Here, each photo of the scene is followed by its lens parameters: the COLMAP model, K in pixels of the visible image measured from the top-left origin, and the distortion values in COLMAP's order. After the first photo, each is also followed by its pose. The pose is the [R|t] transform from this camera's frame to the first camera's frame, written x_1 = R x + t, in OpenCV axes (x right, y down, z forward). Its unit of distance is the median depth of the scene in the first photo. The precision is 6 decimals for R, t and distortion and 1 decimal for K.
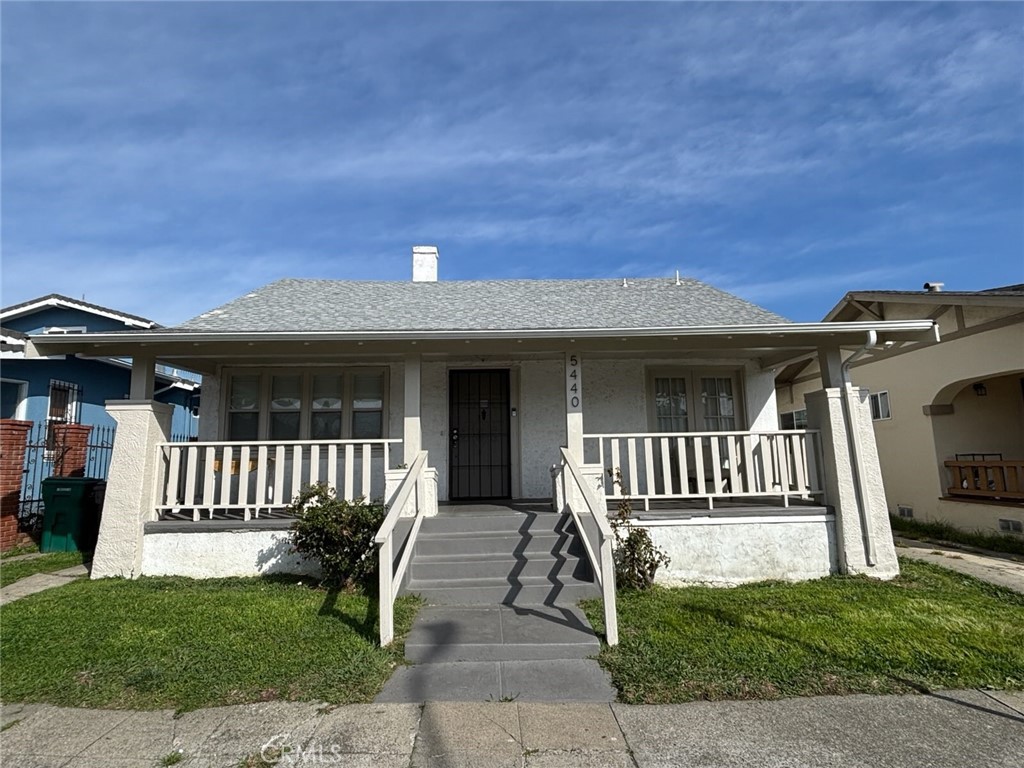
lens RADIAL K [[565.4, 0, 510.1], [0, 565.4, 372.6], [0, 0, 1]] dist [-0.004728, -0.001577]
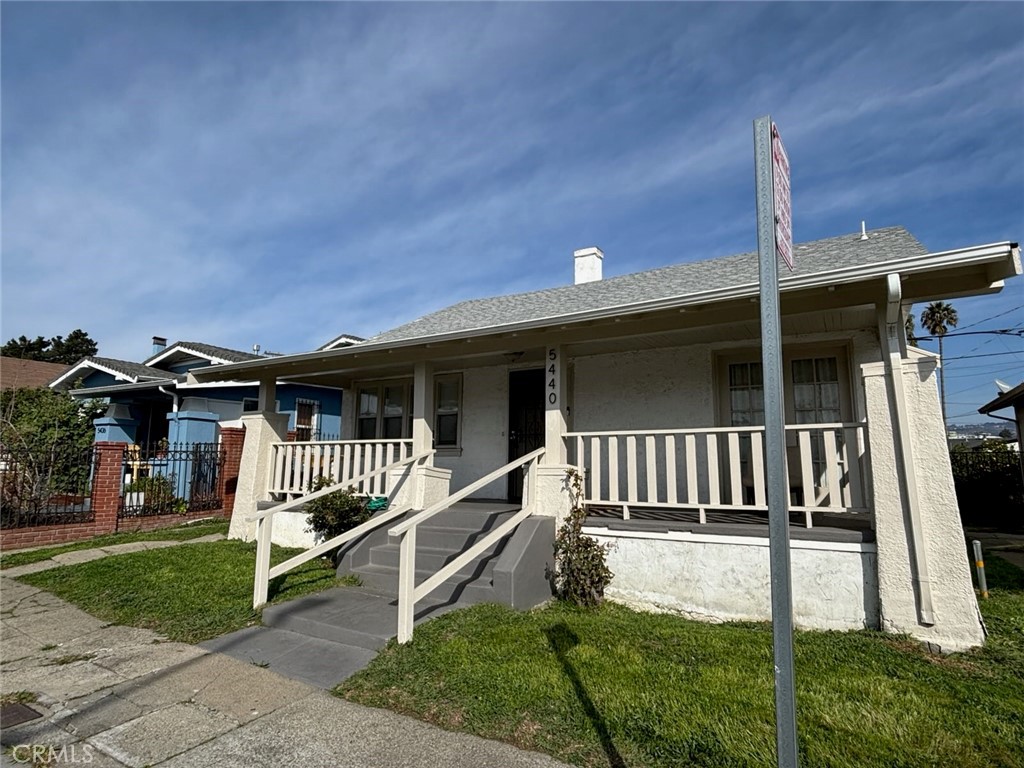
lens RADIAL K [[565.4, 0, 510.1], [0, 565.4, 372.6], [0, 0, 1]] dist [-0.004728, -0.001577]
pose [[0.842387, -0.068578, -0.534491, 0.582520], [0.064929, 0.997560, -0.025662, 0.029634], [0.534947, -0.013087, 0.844784, 0.173956]]
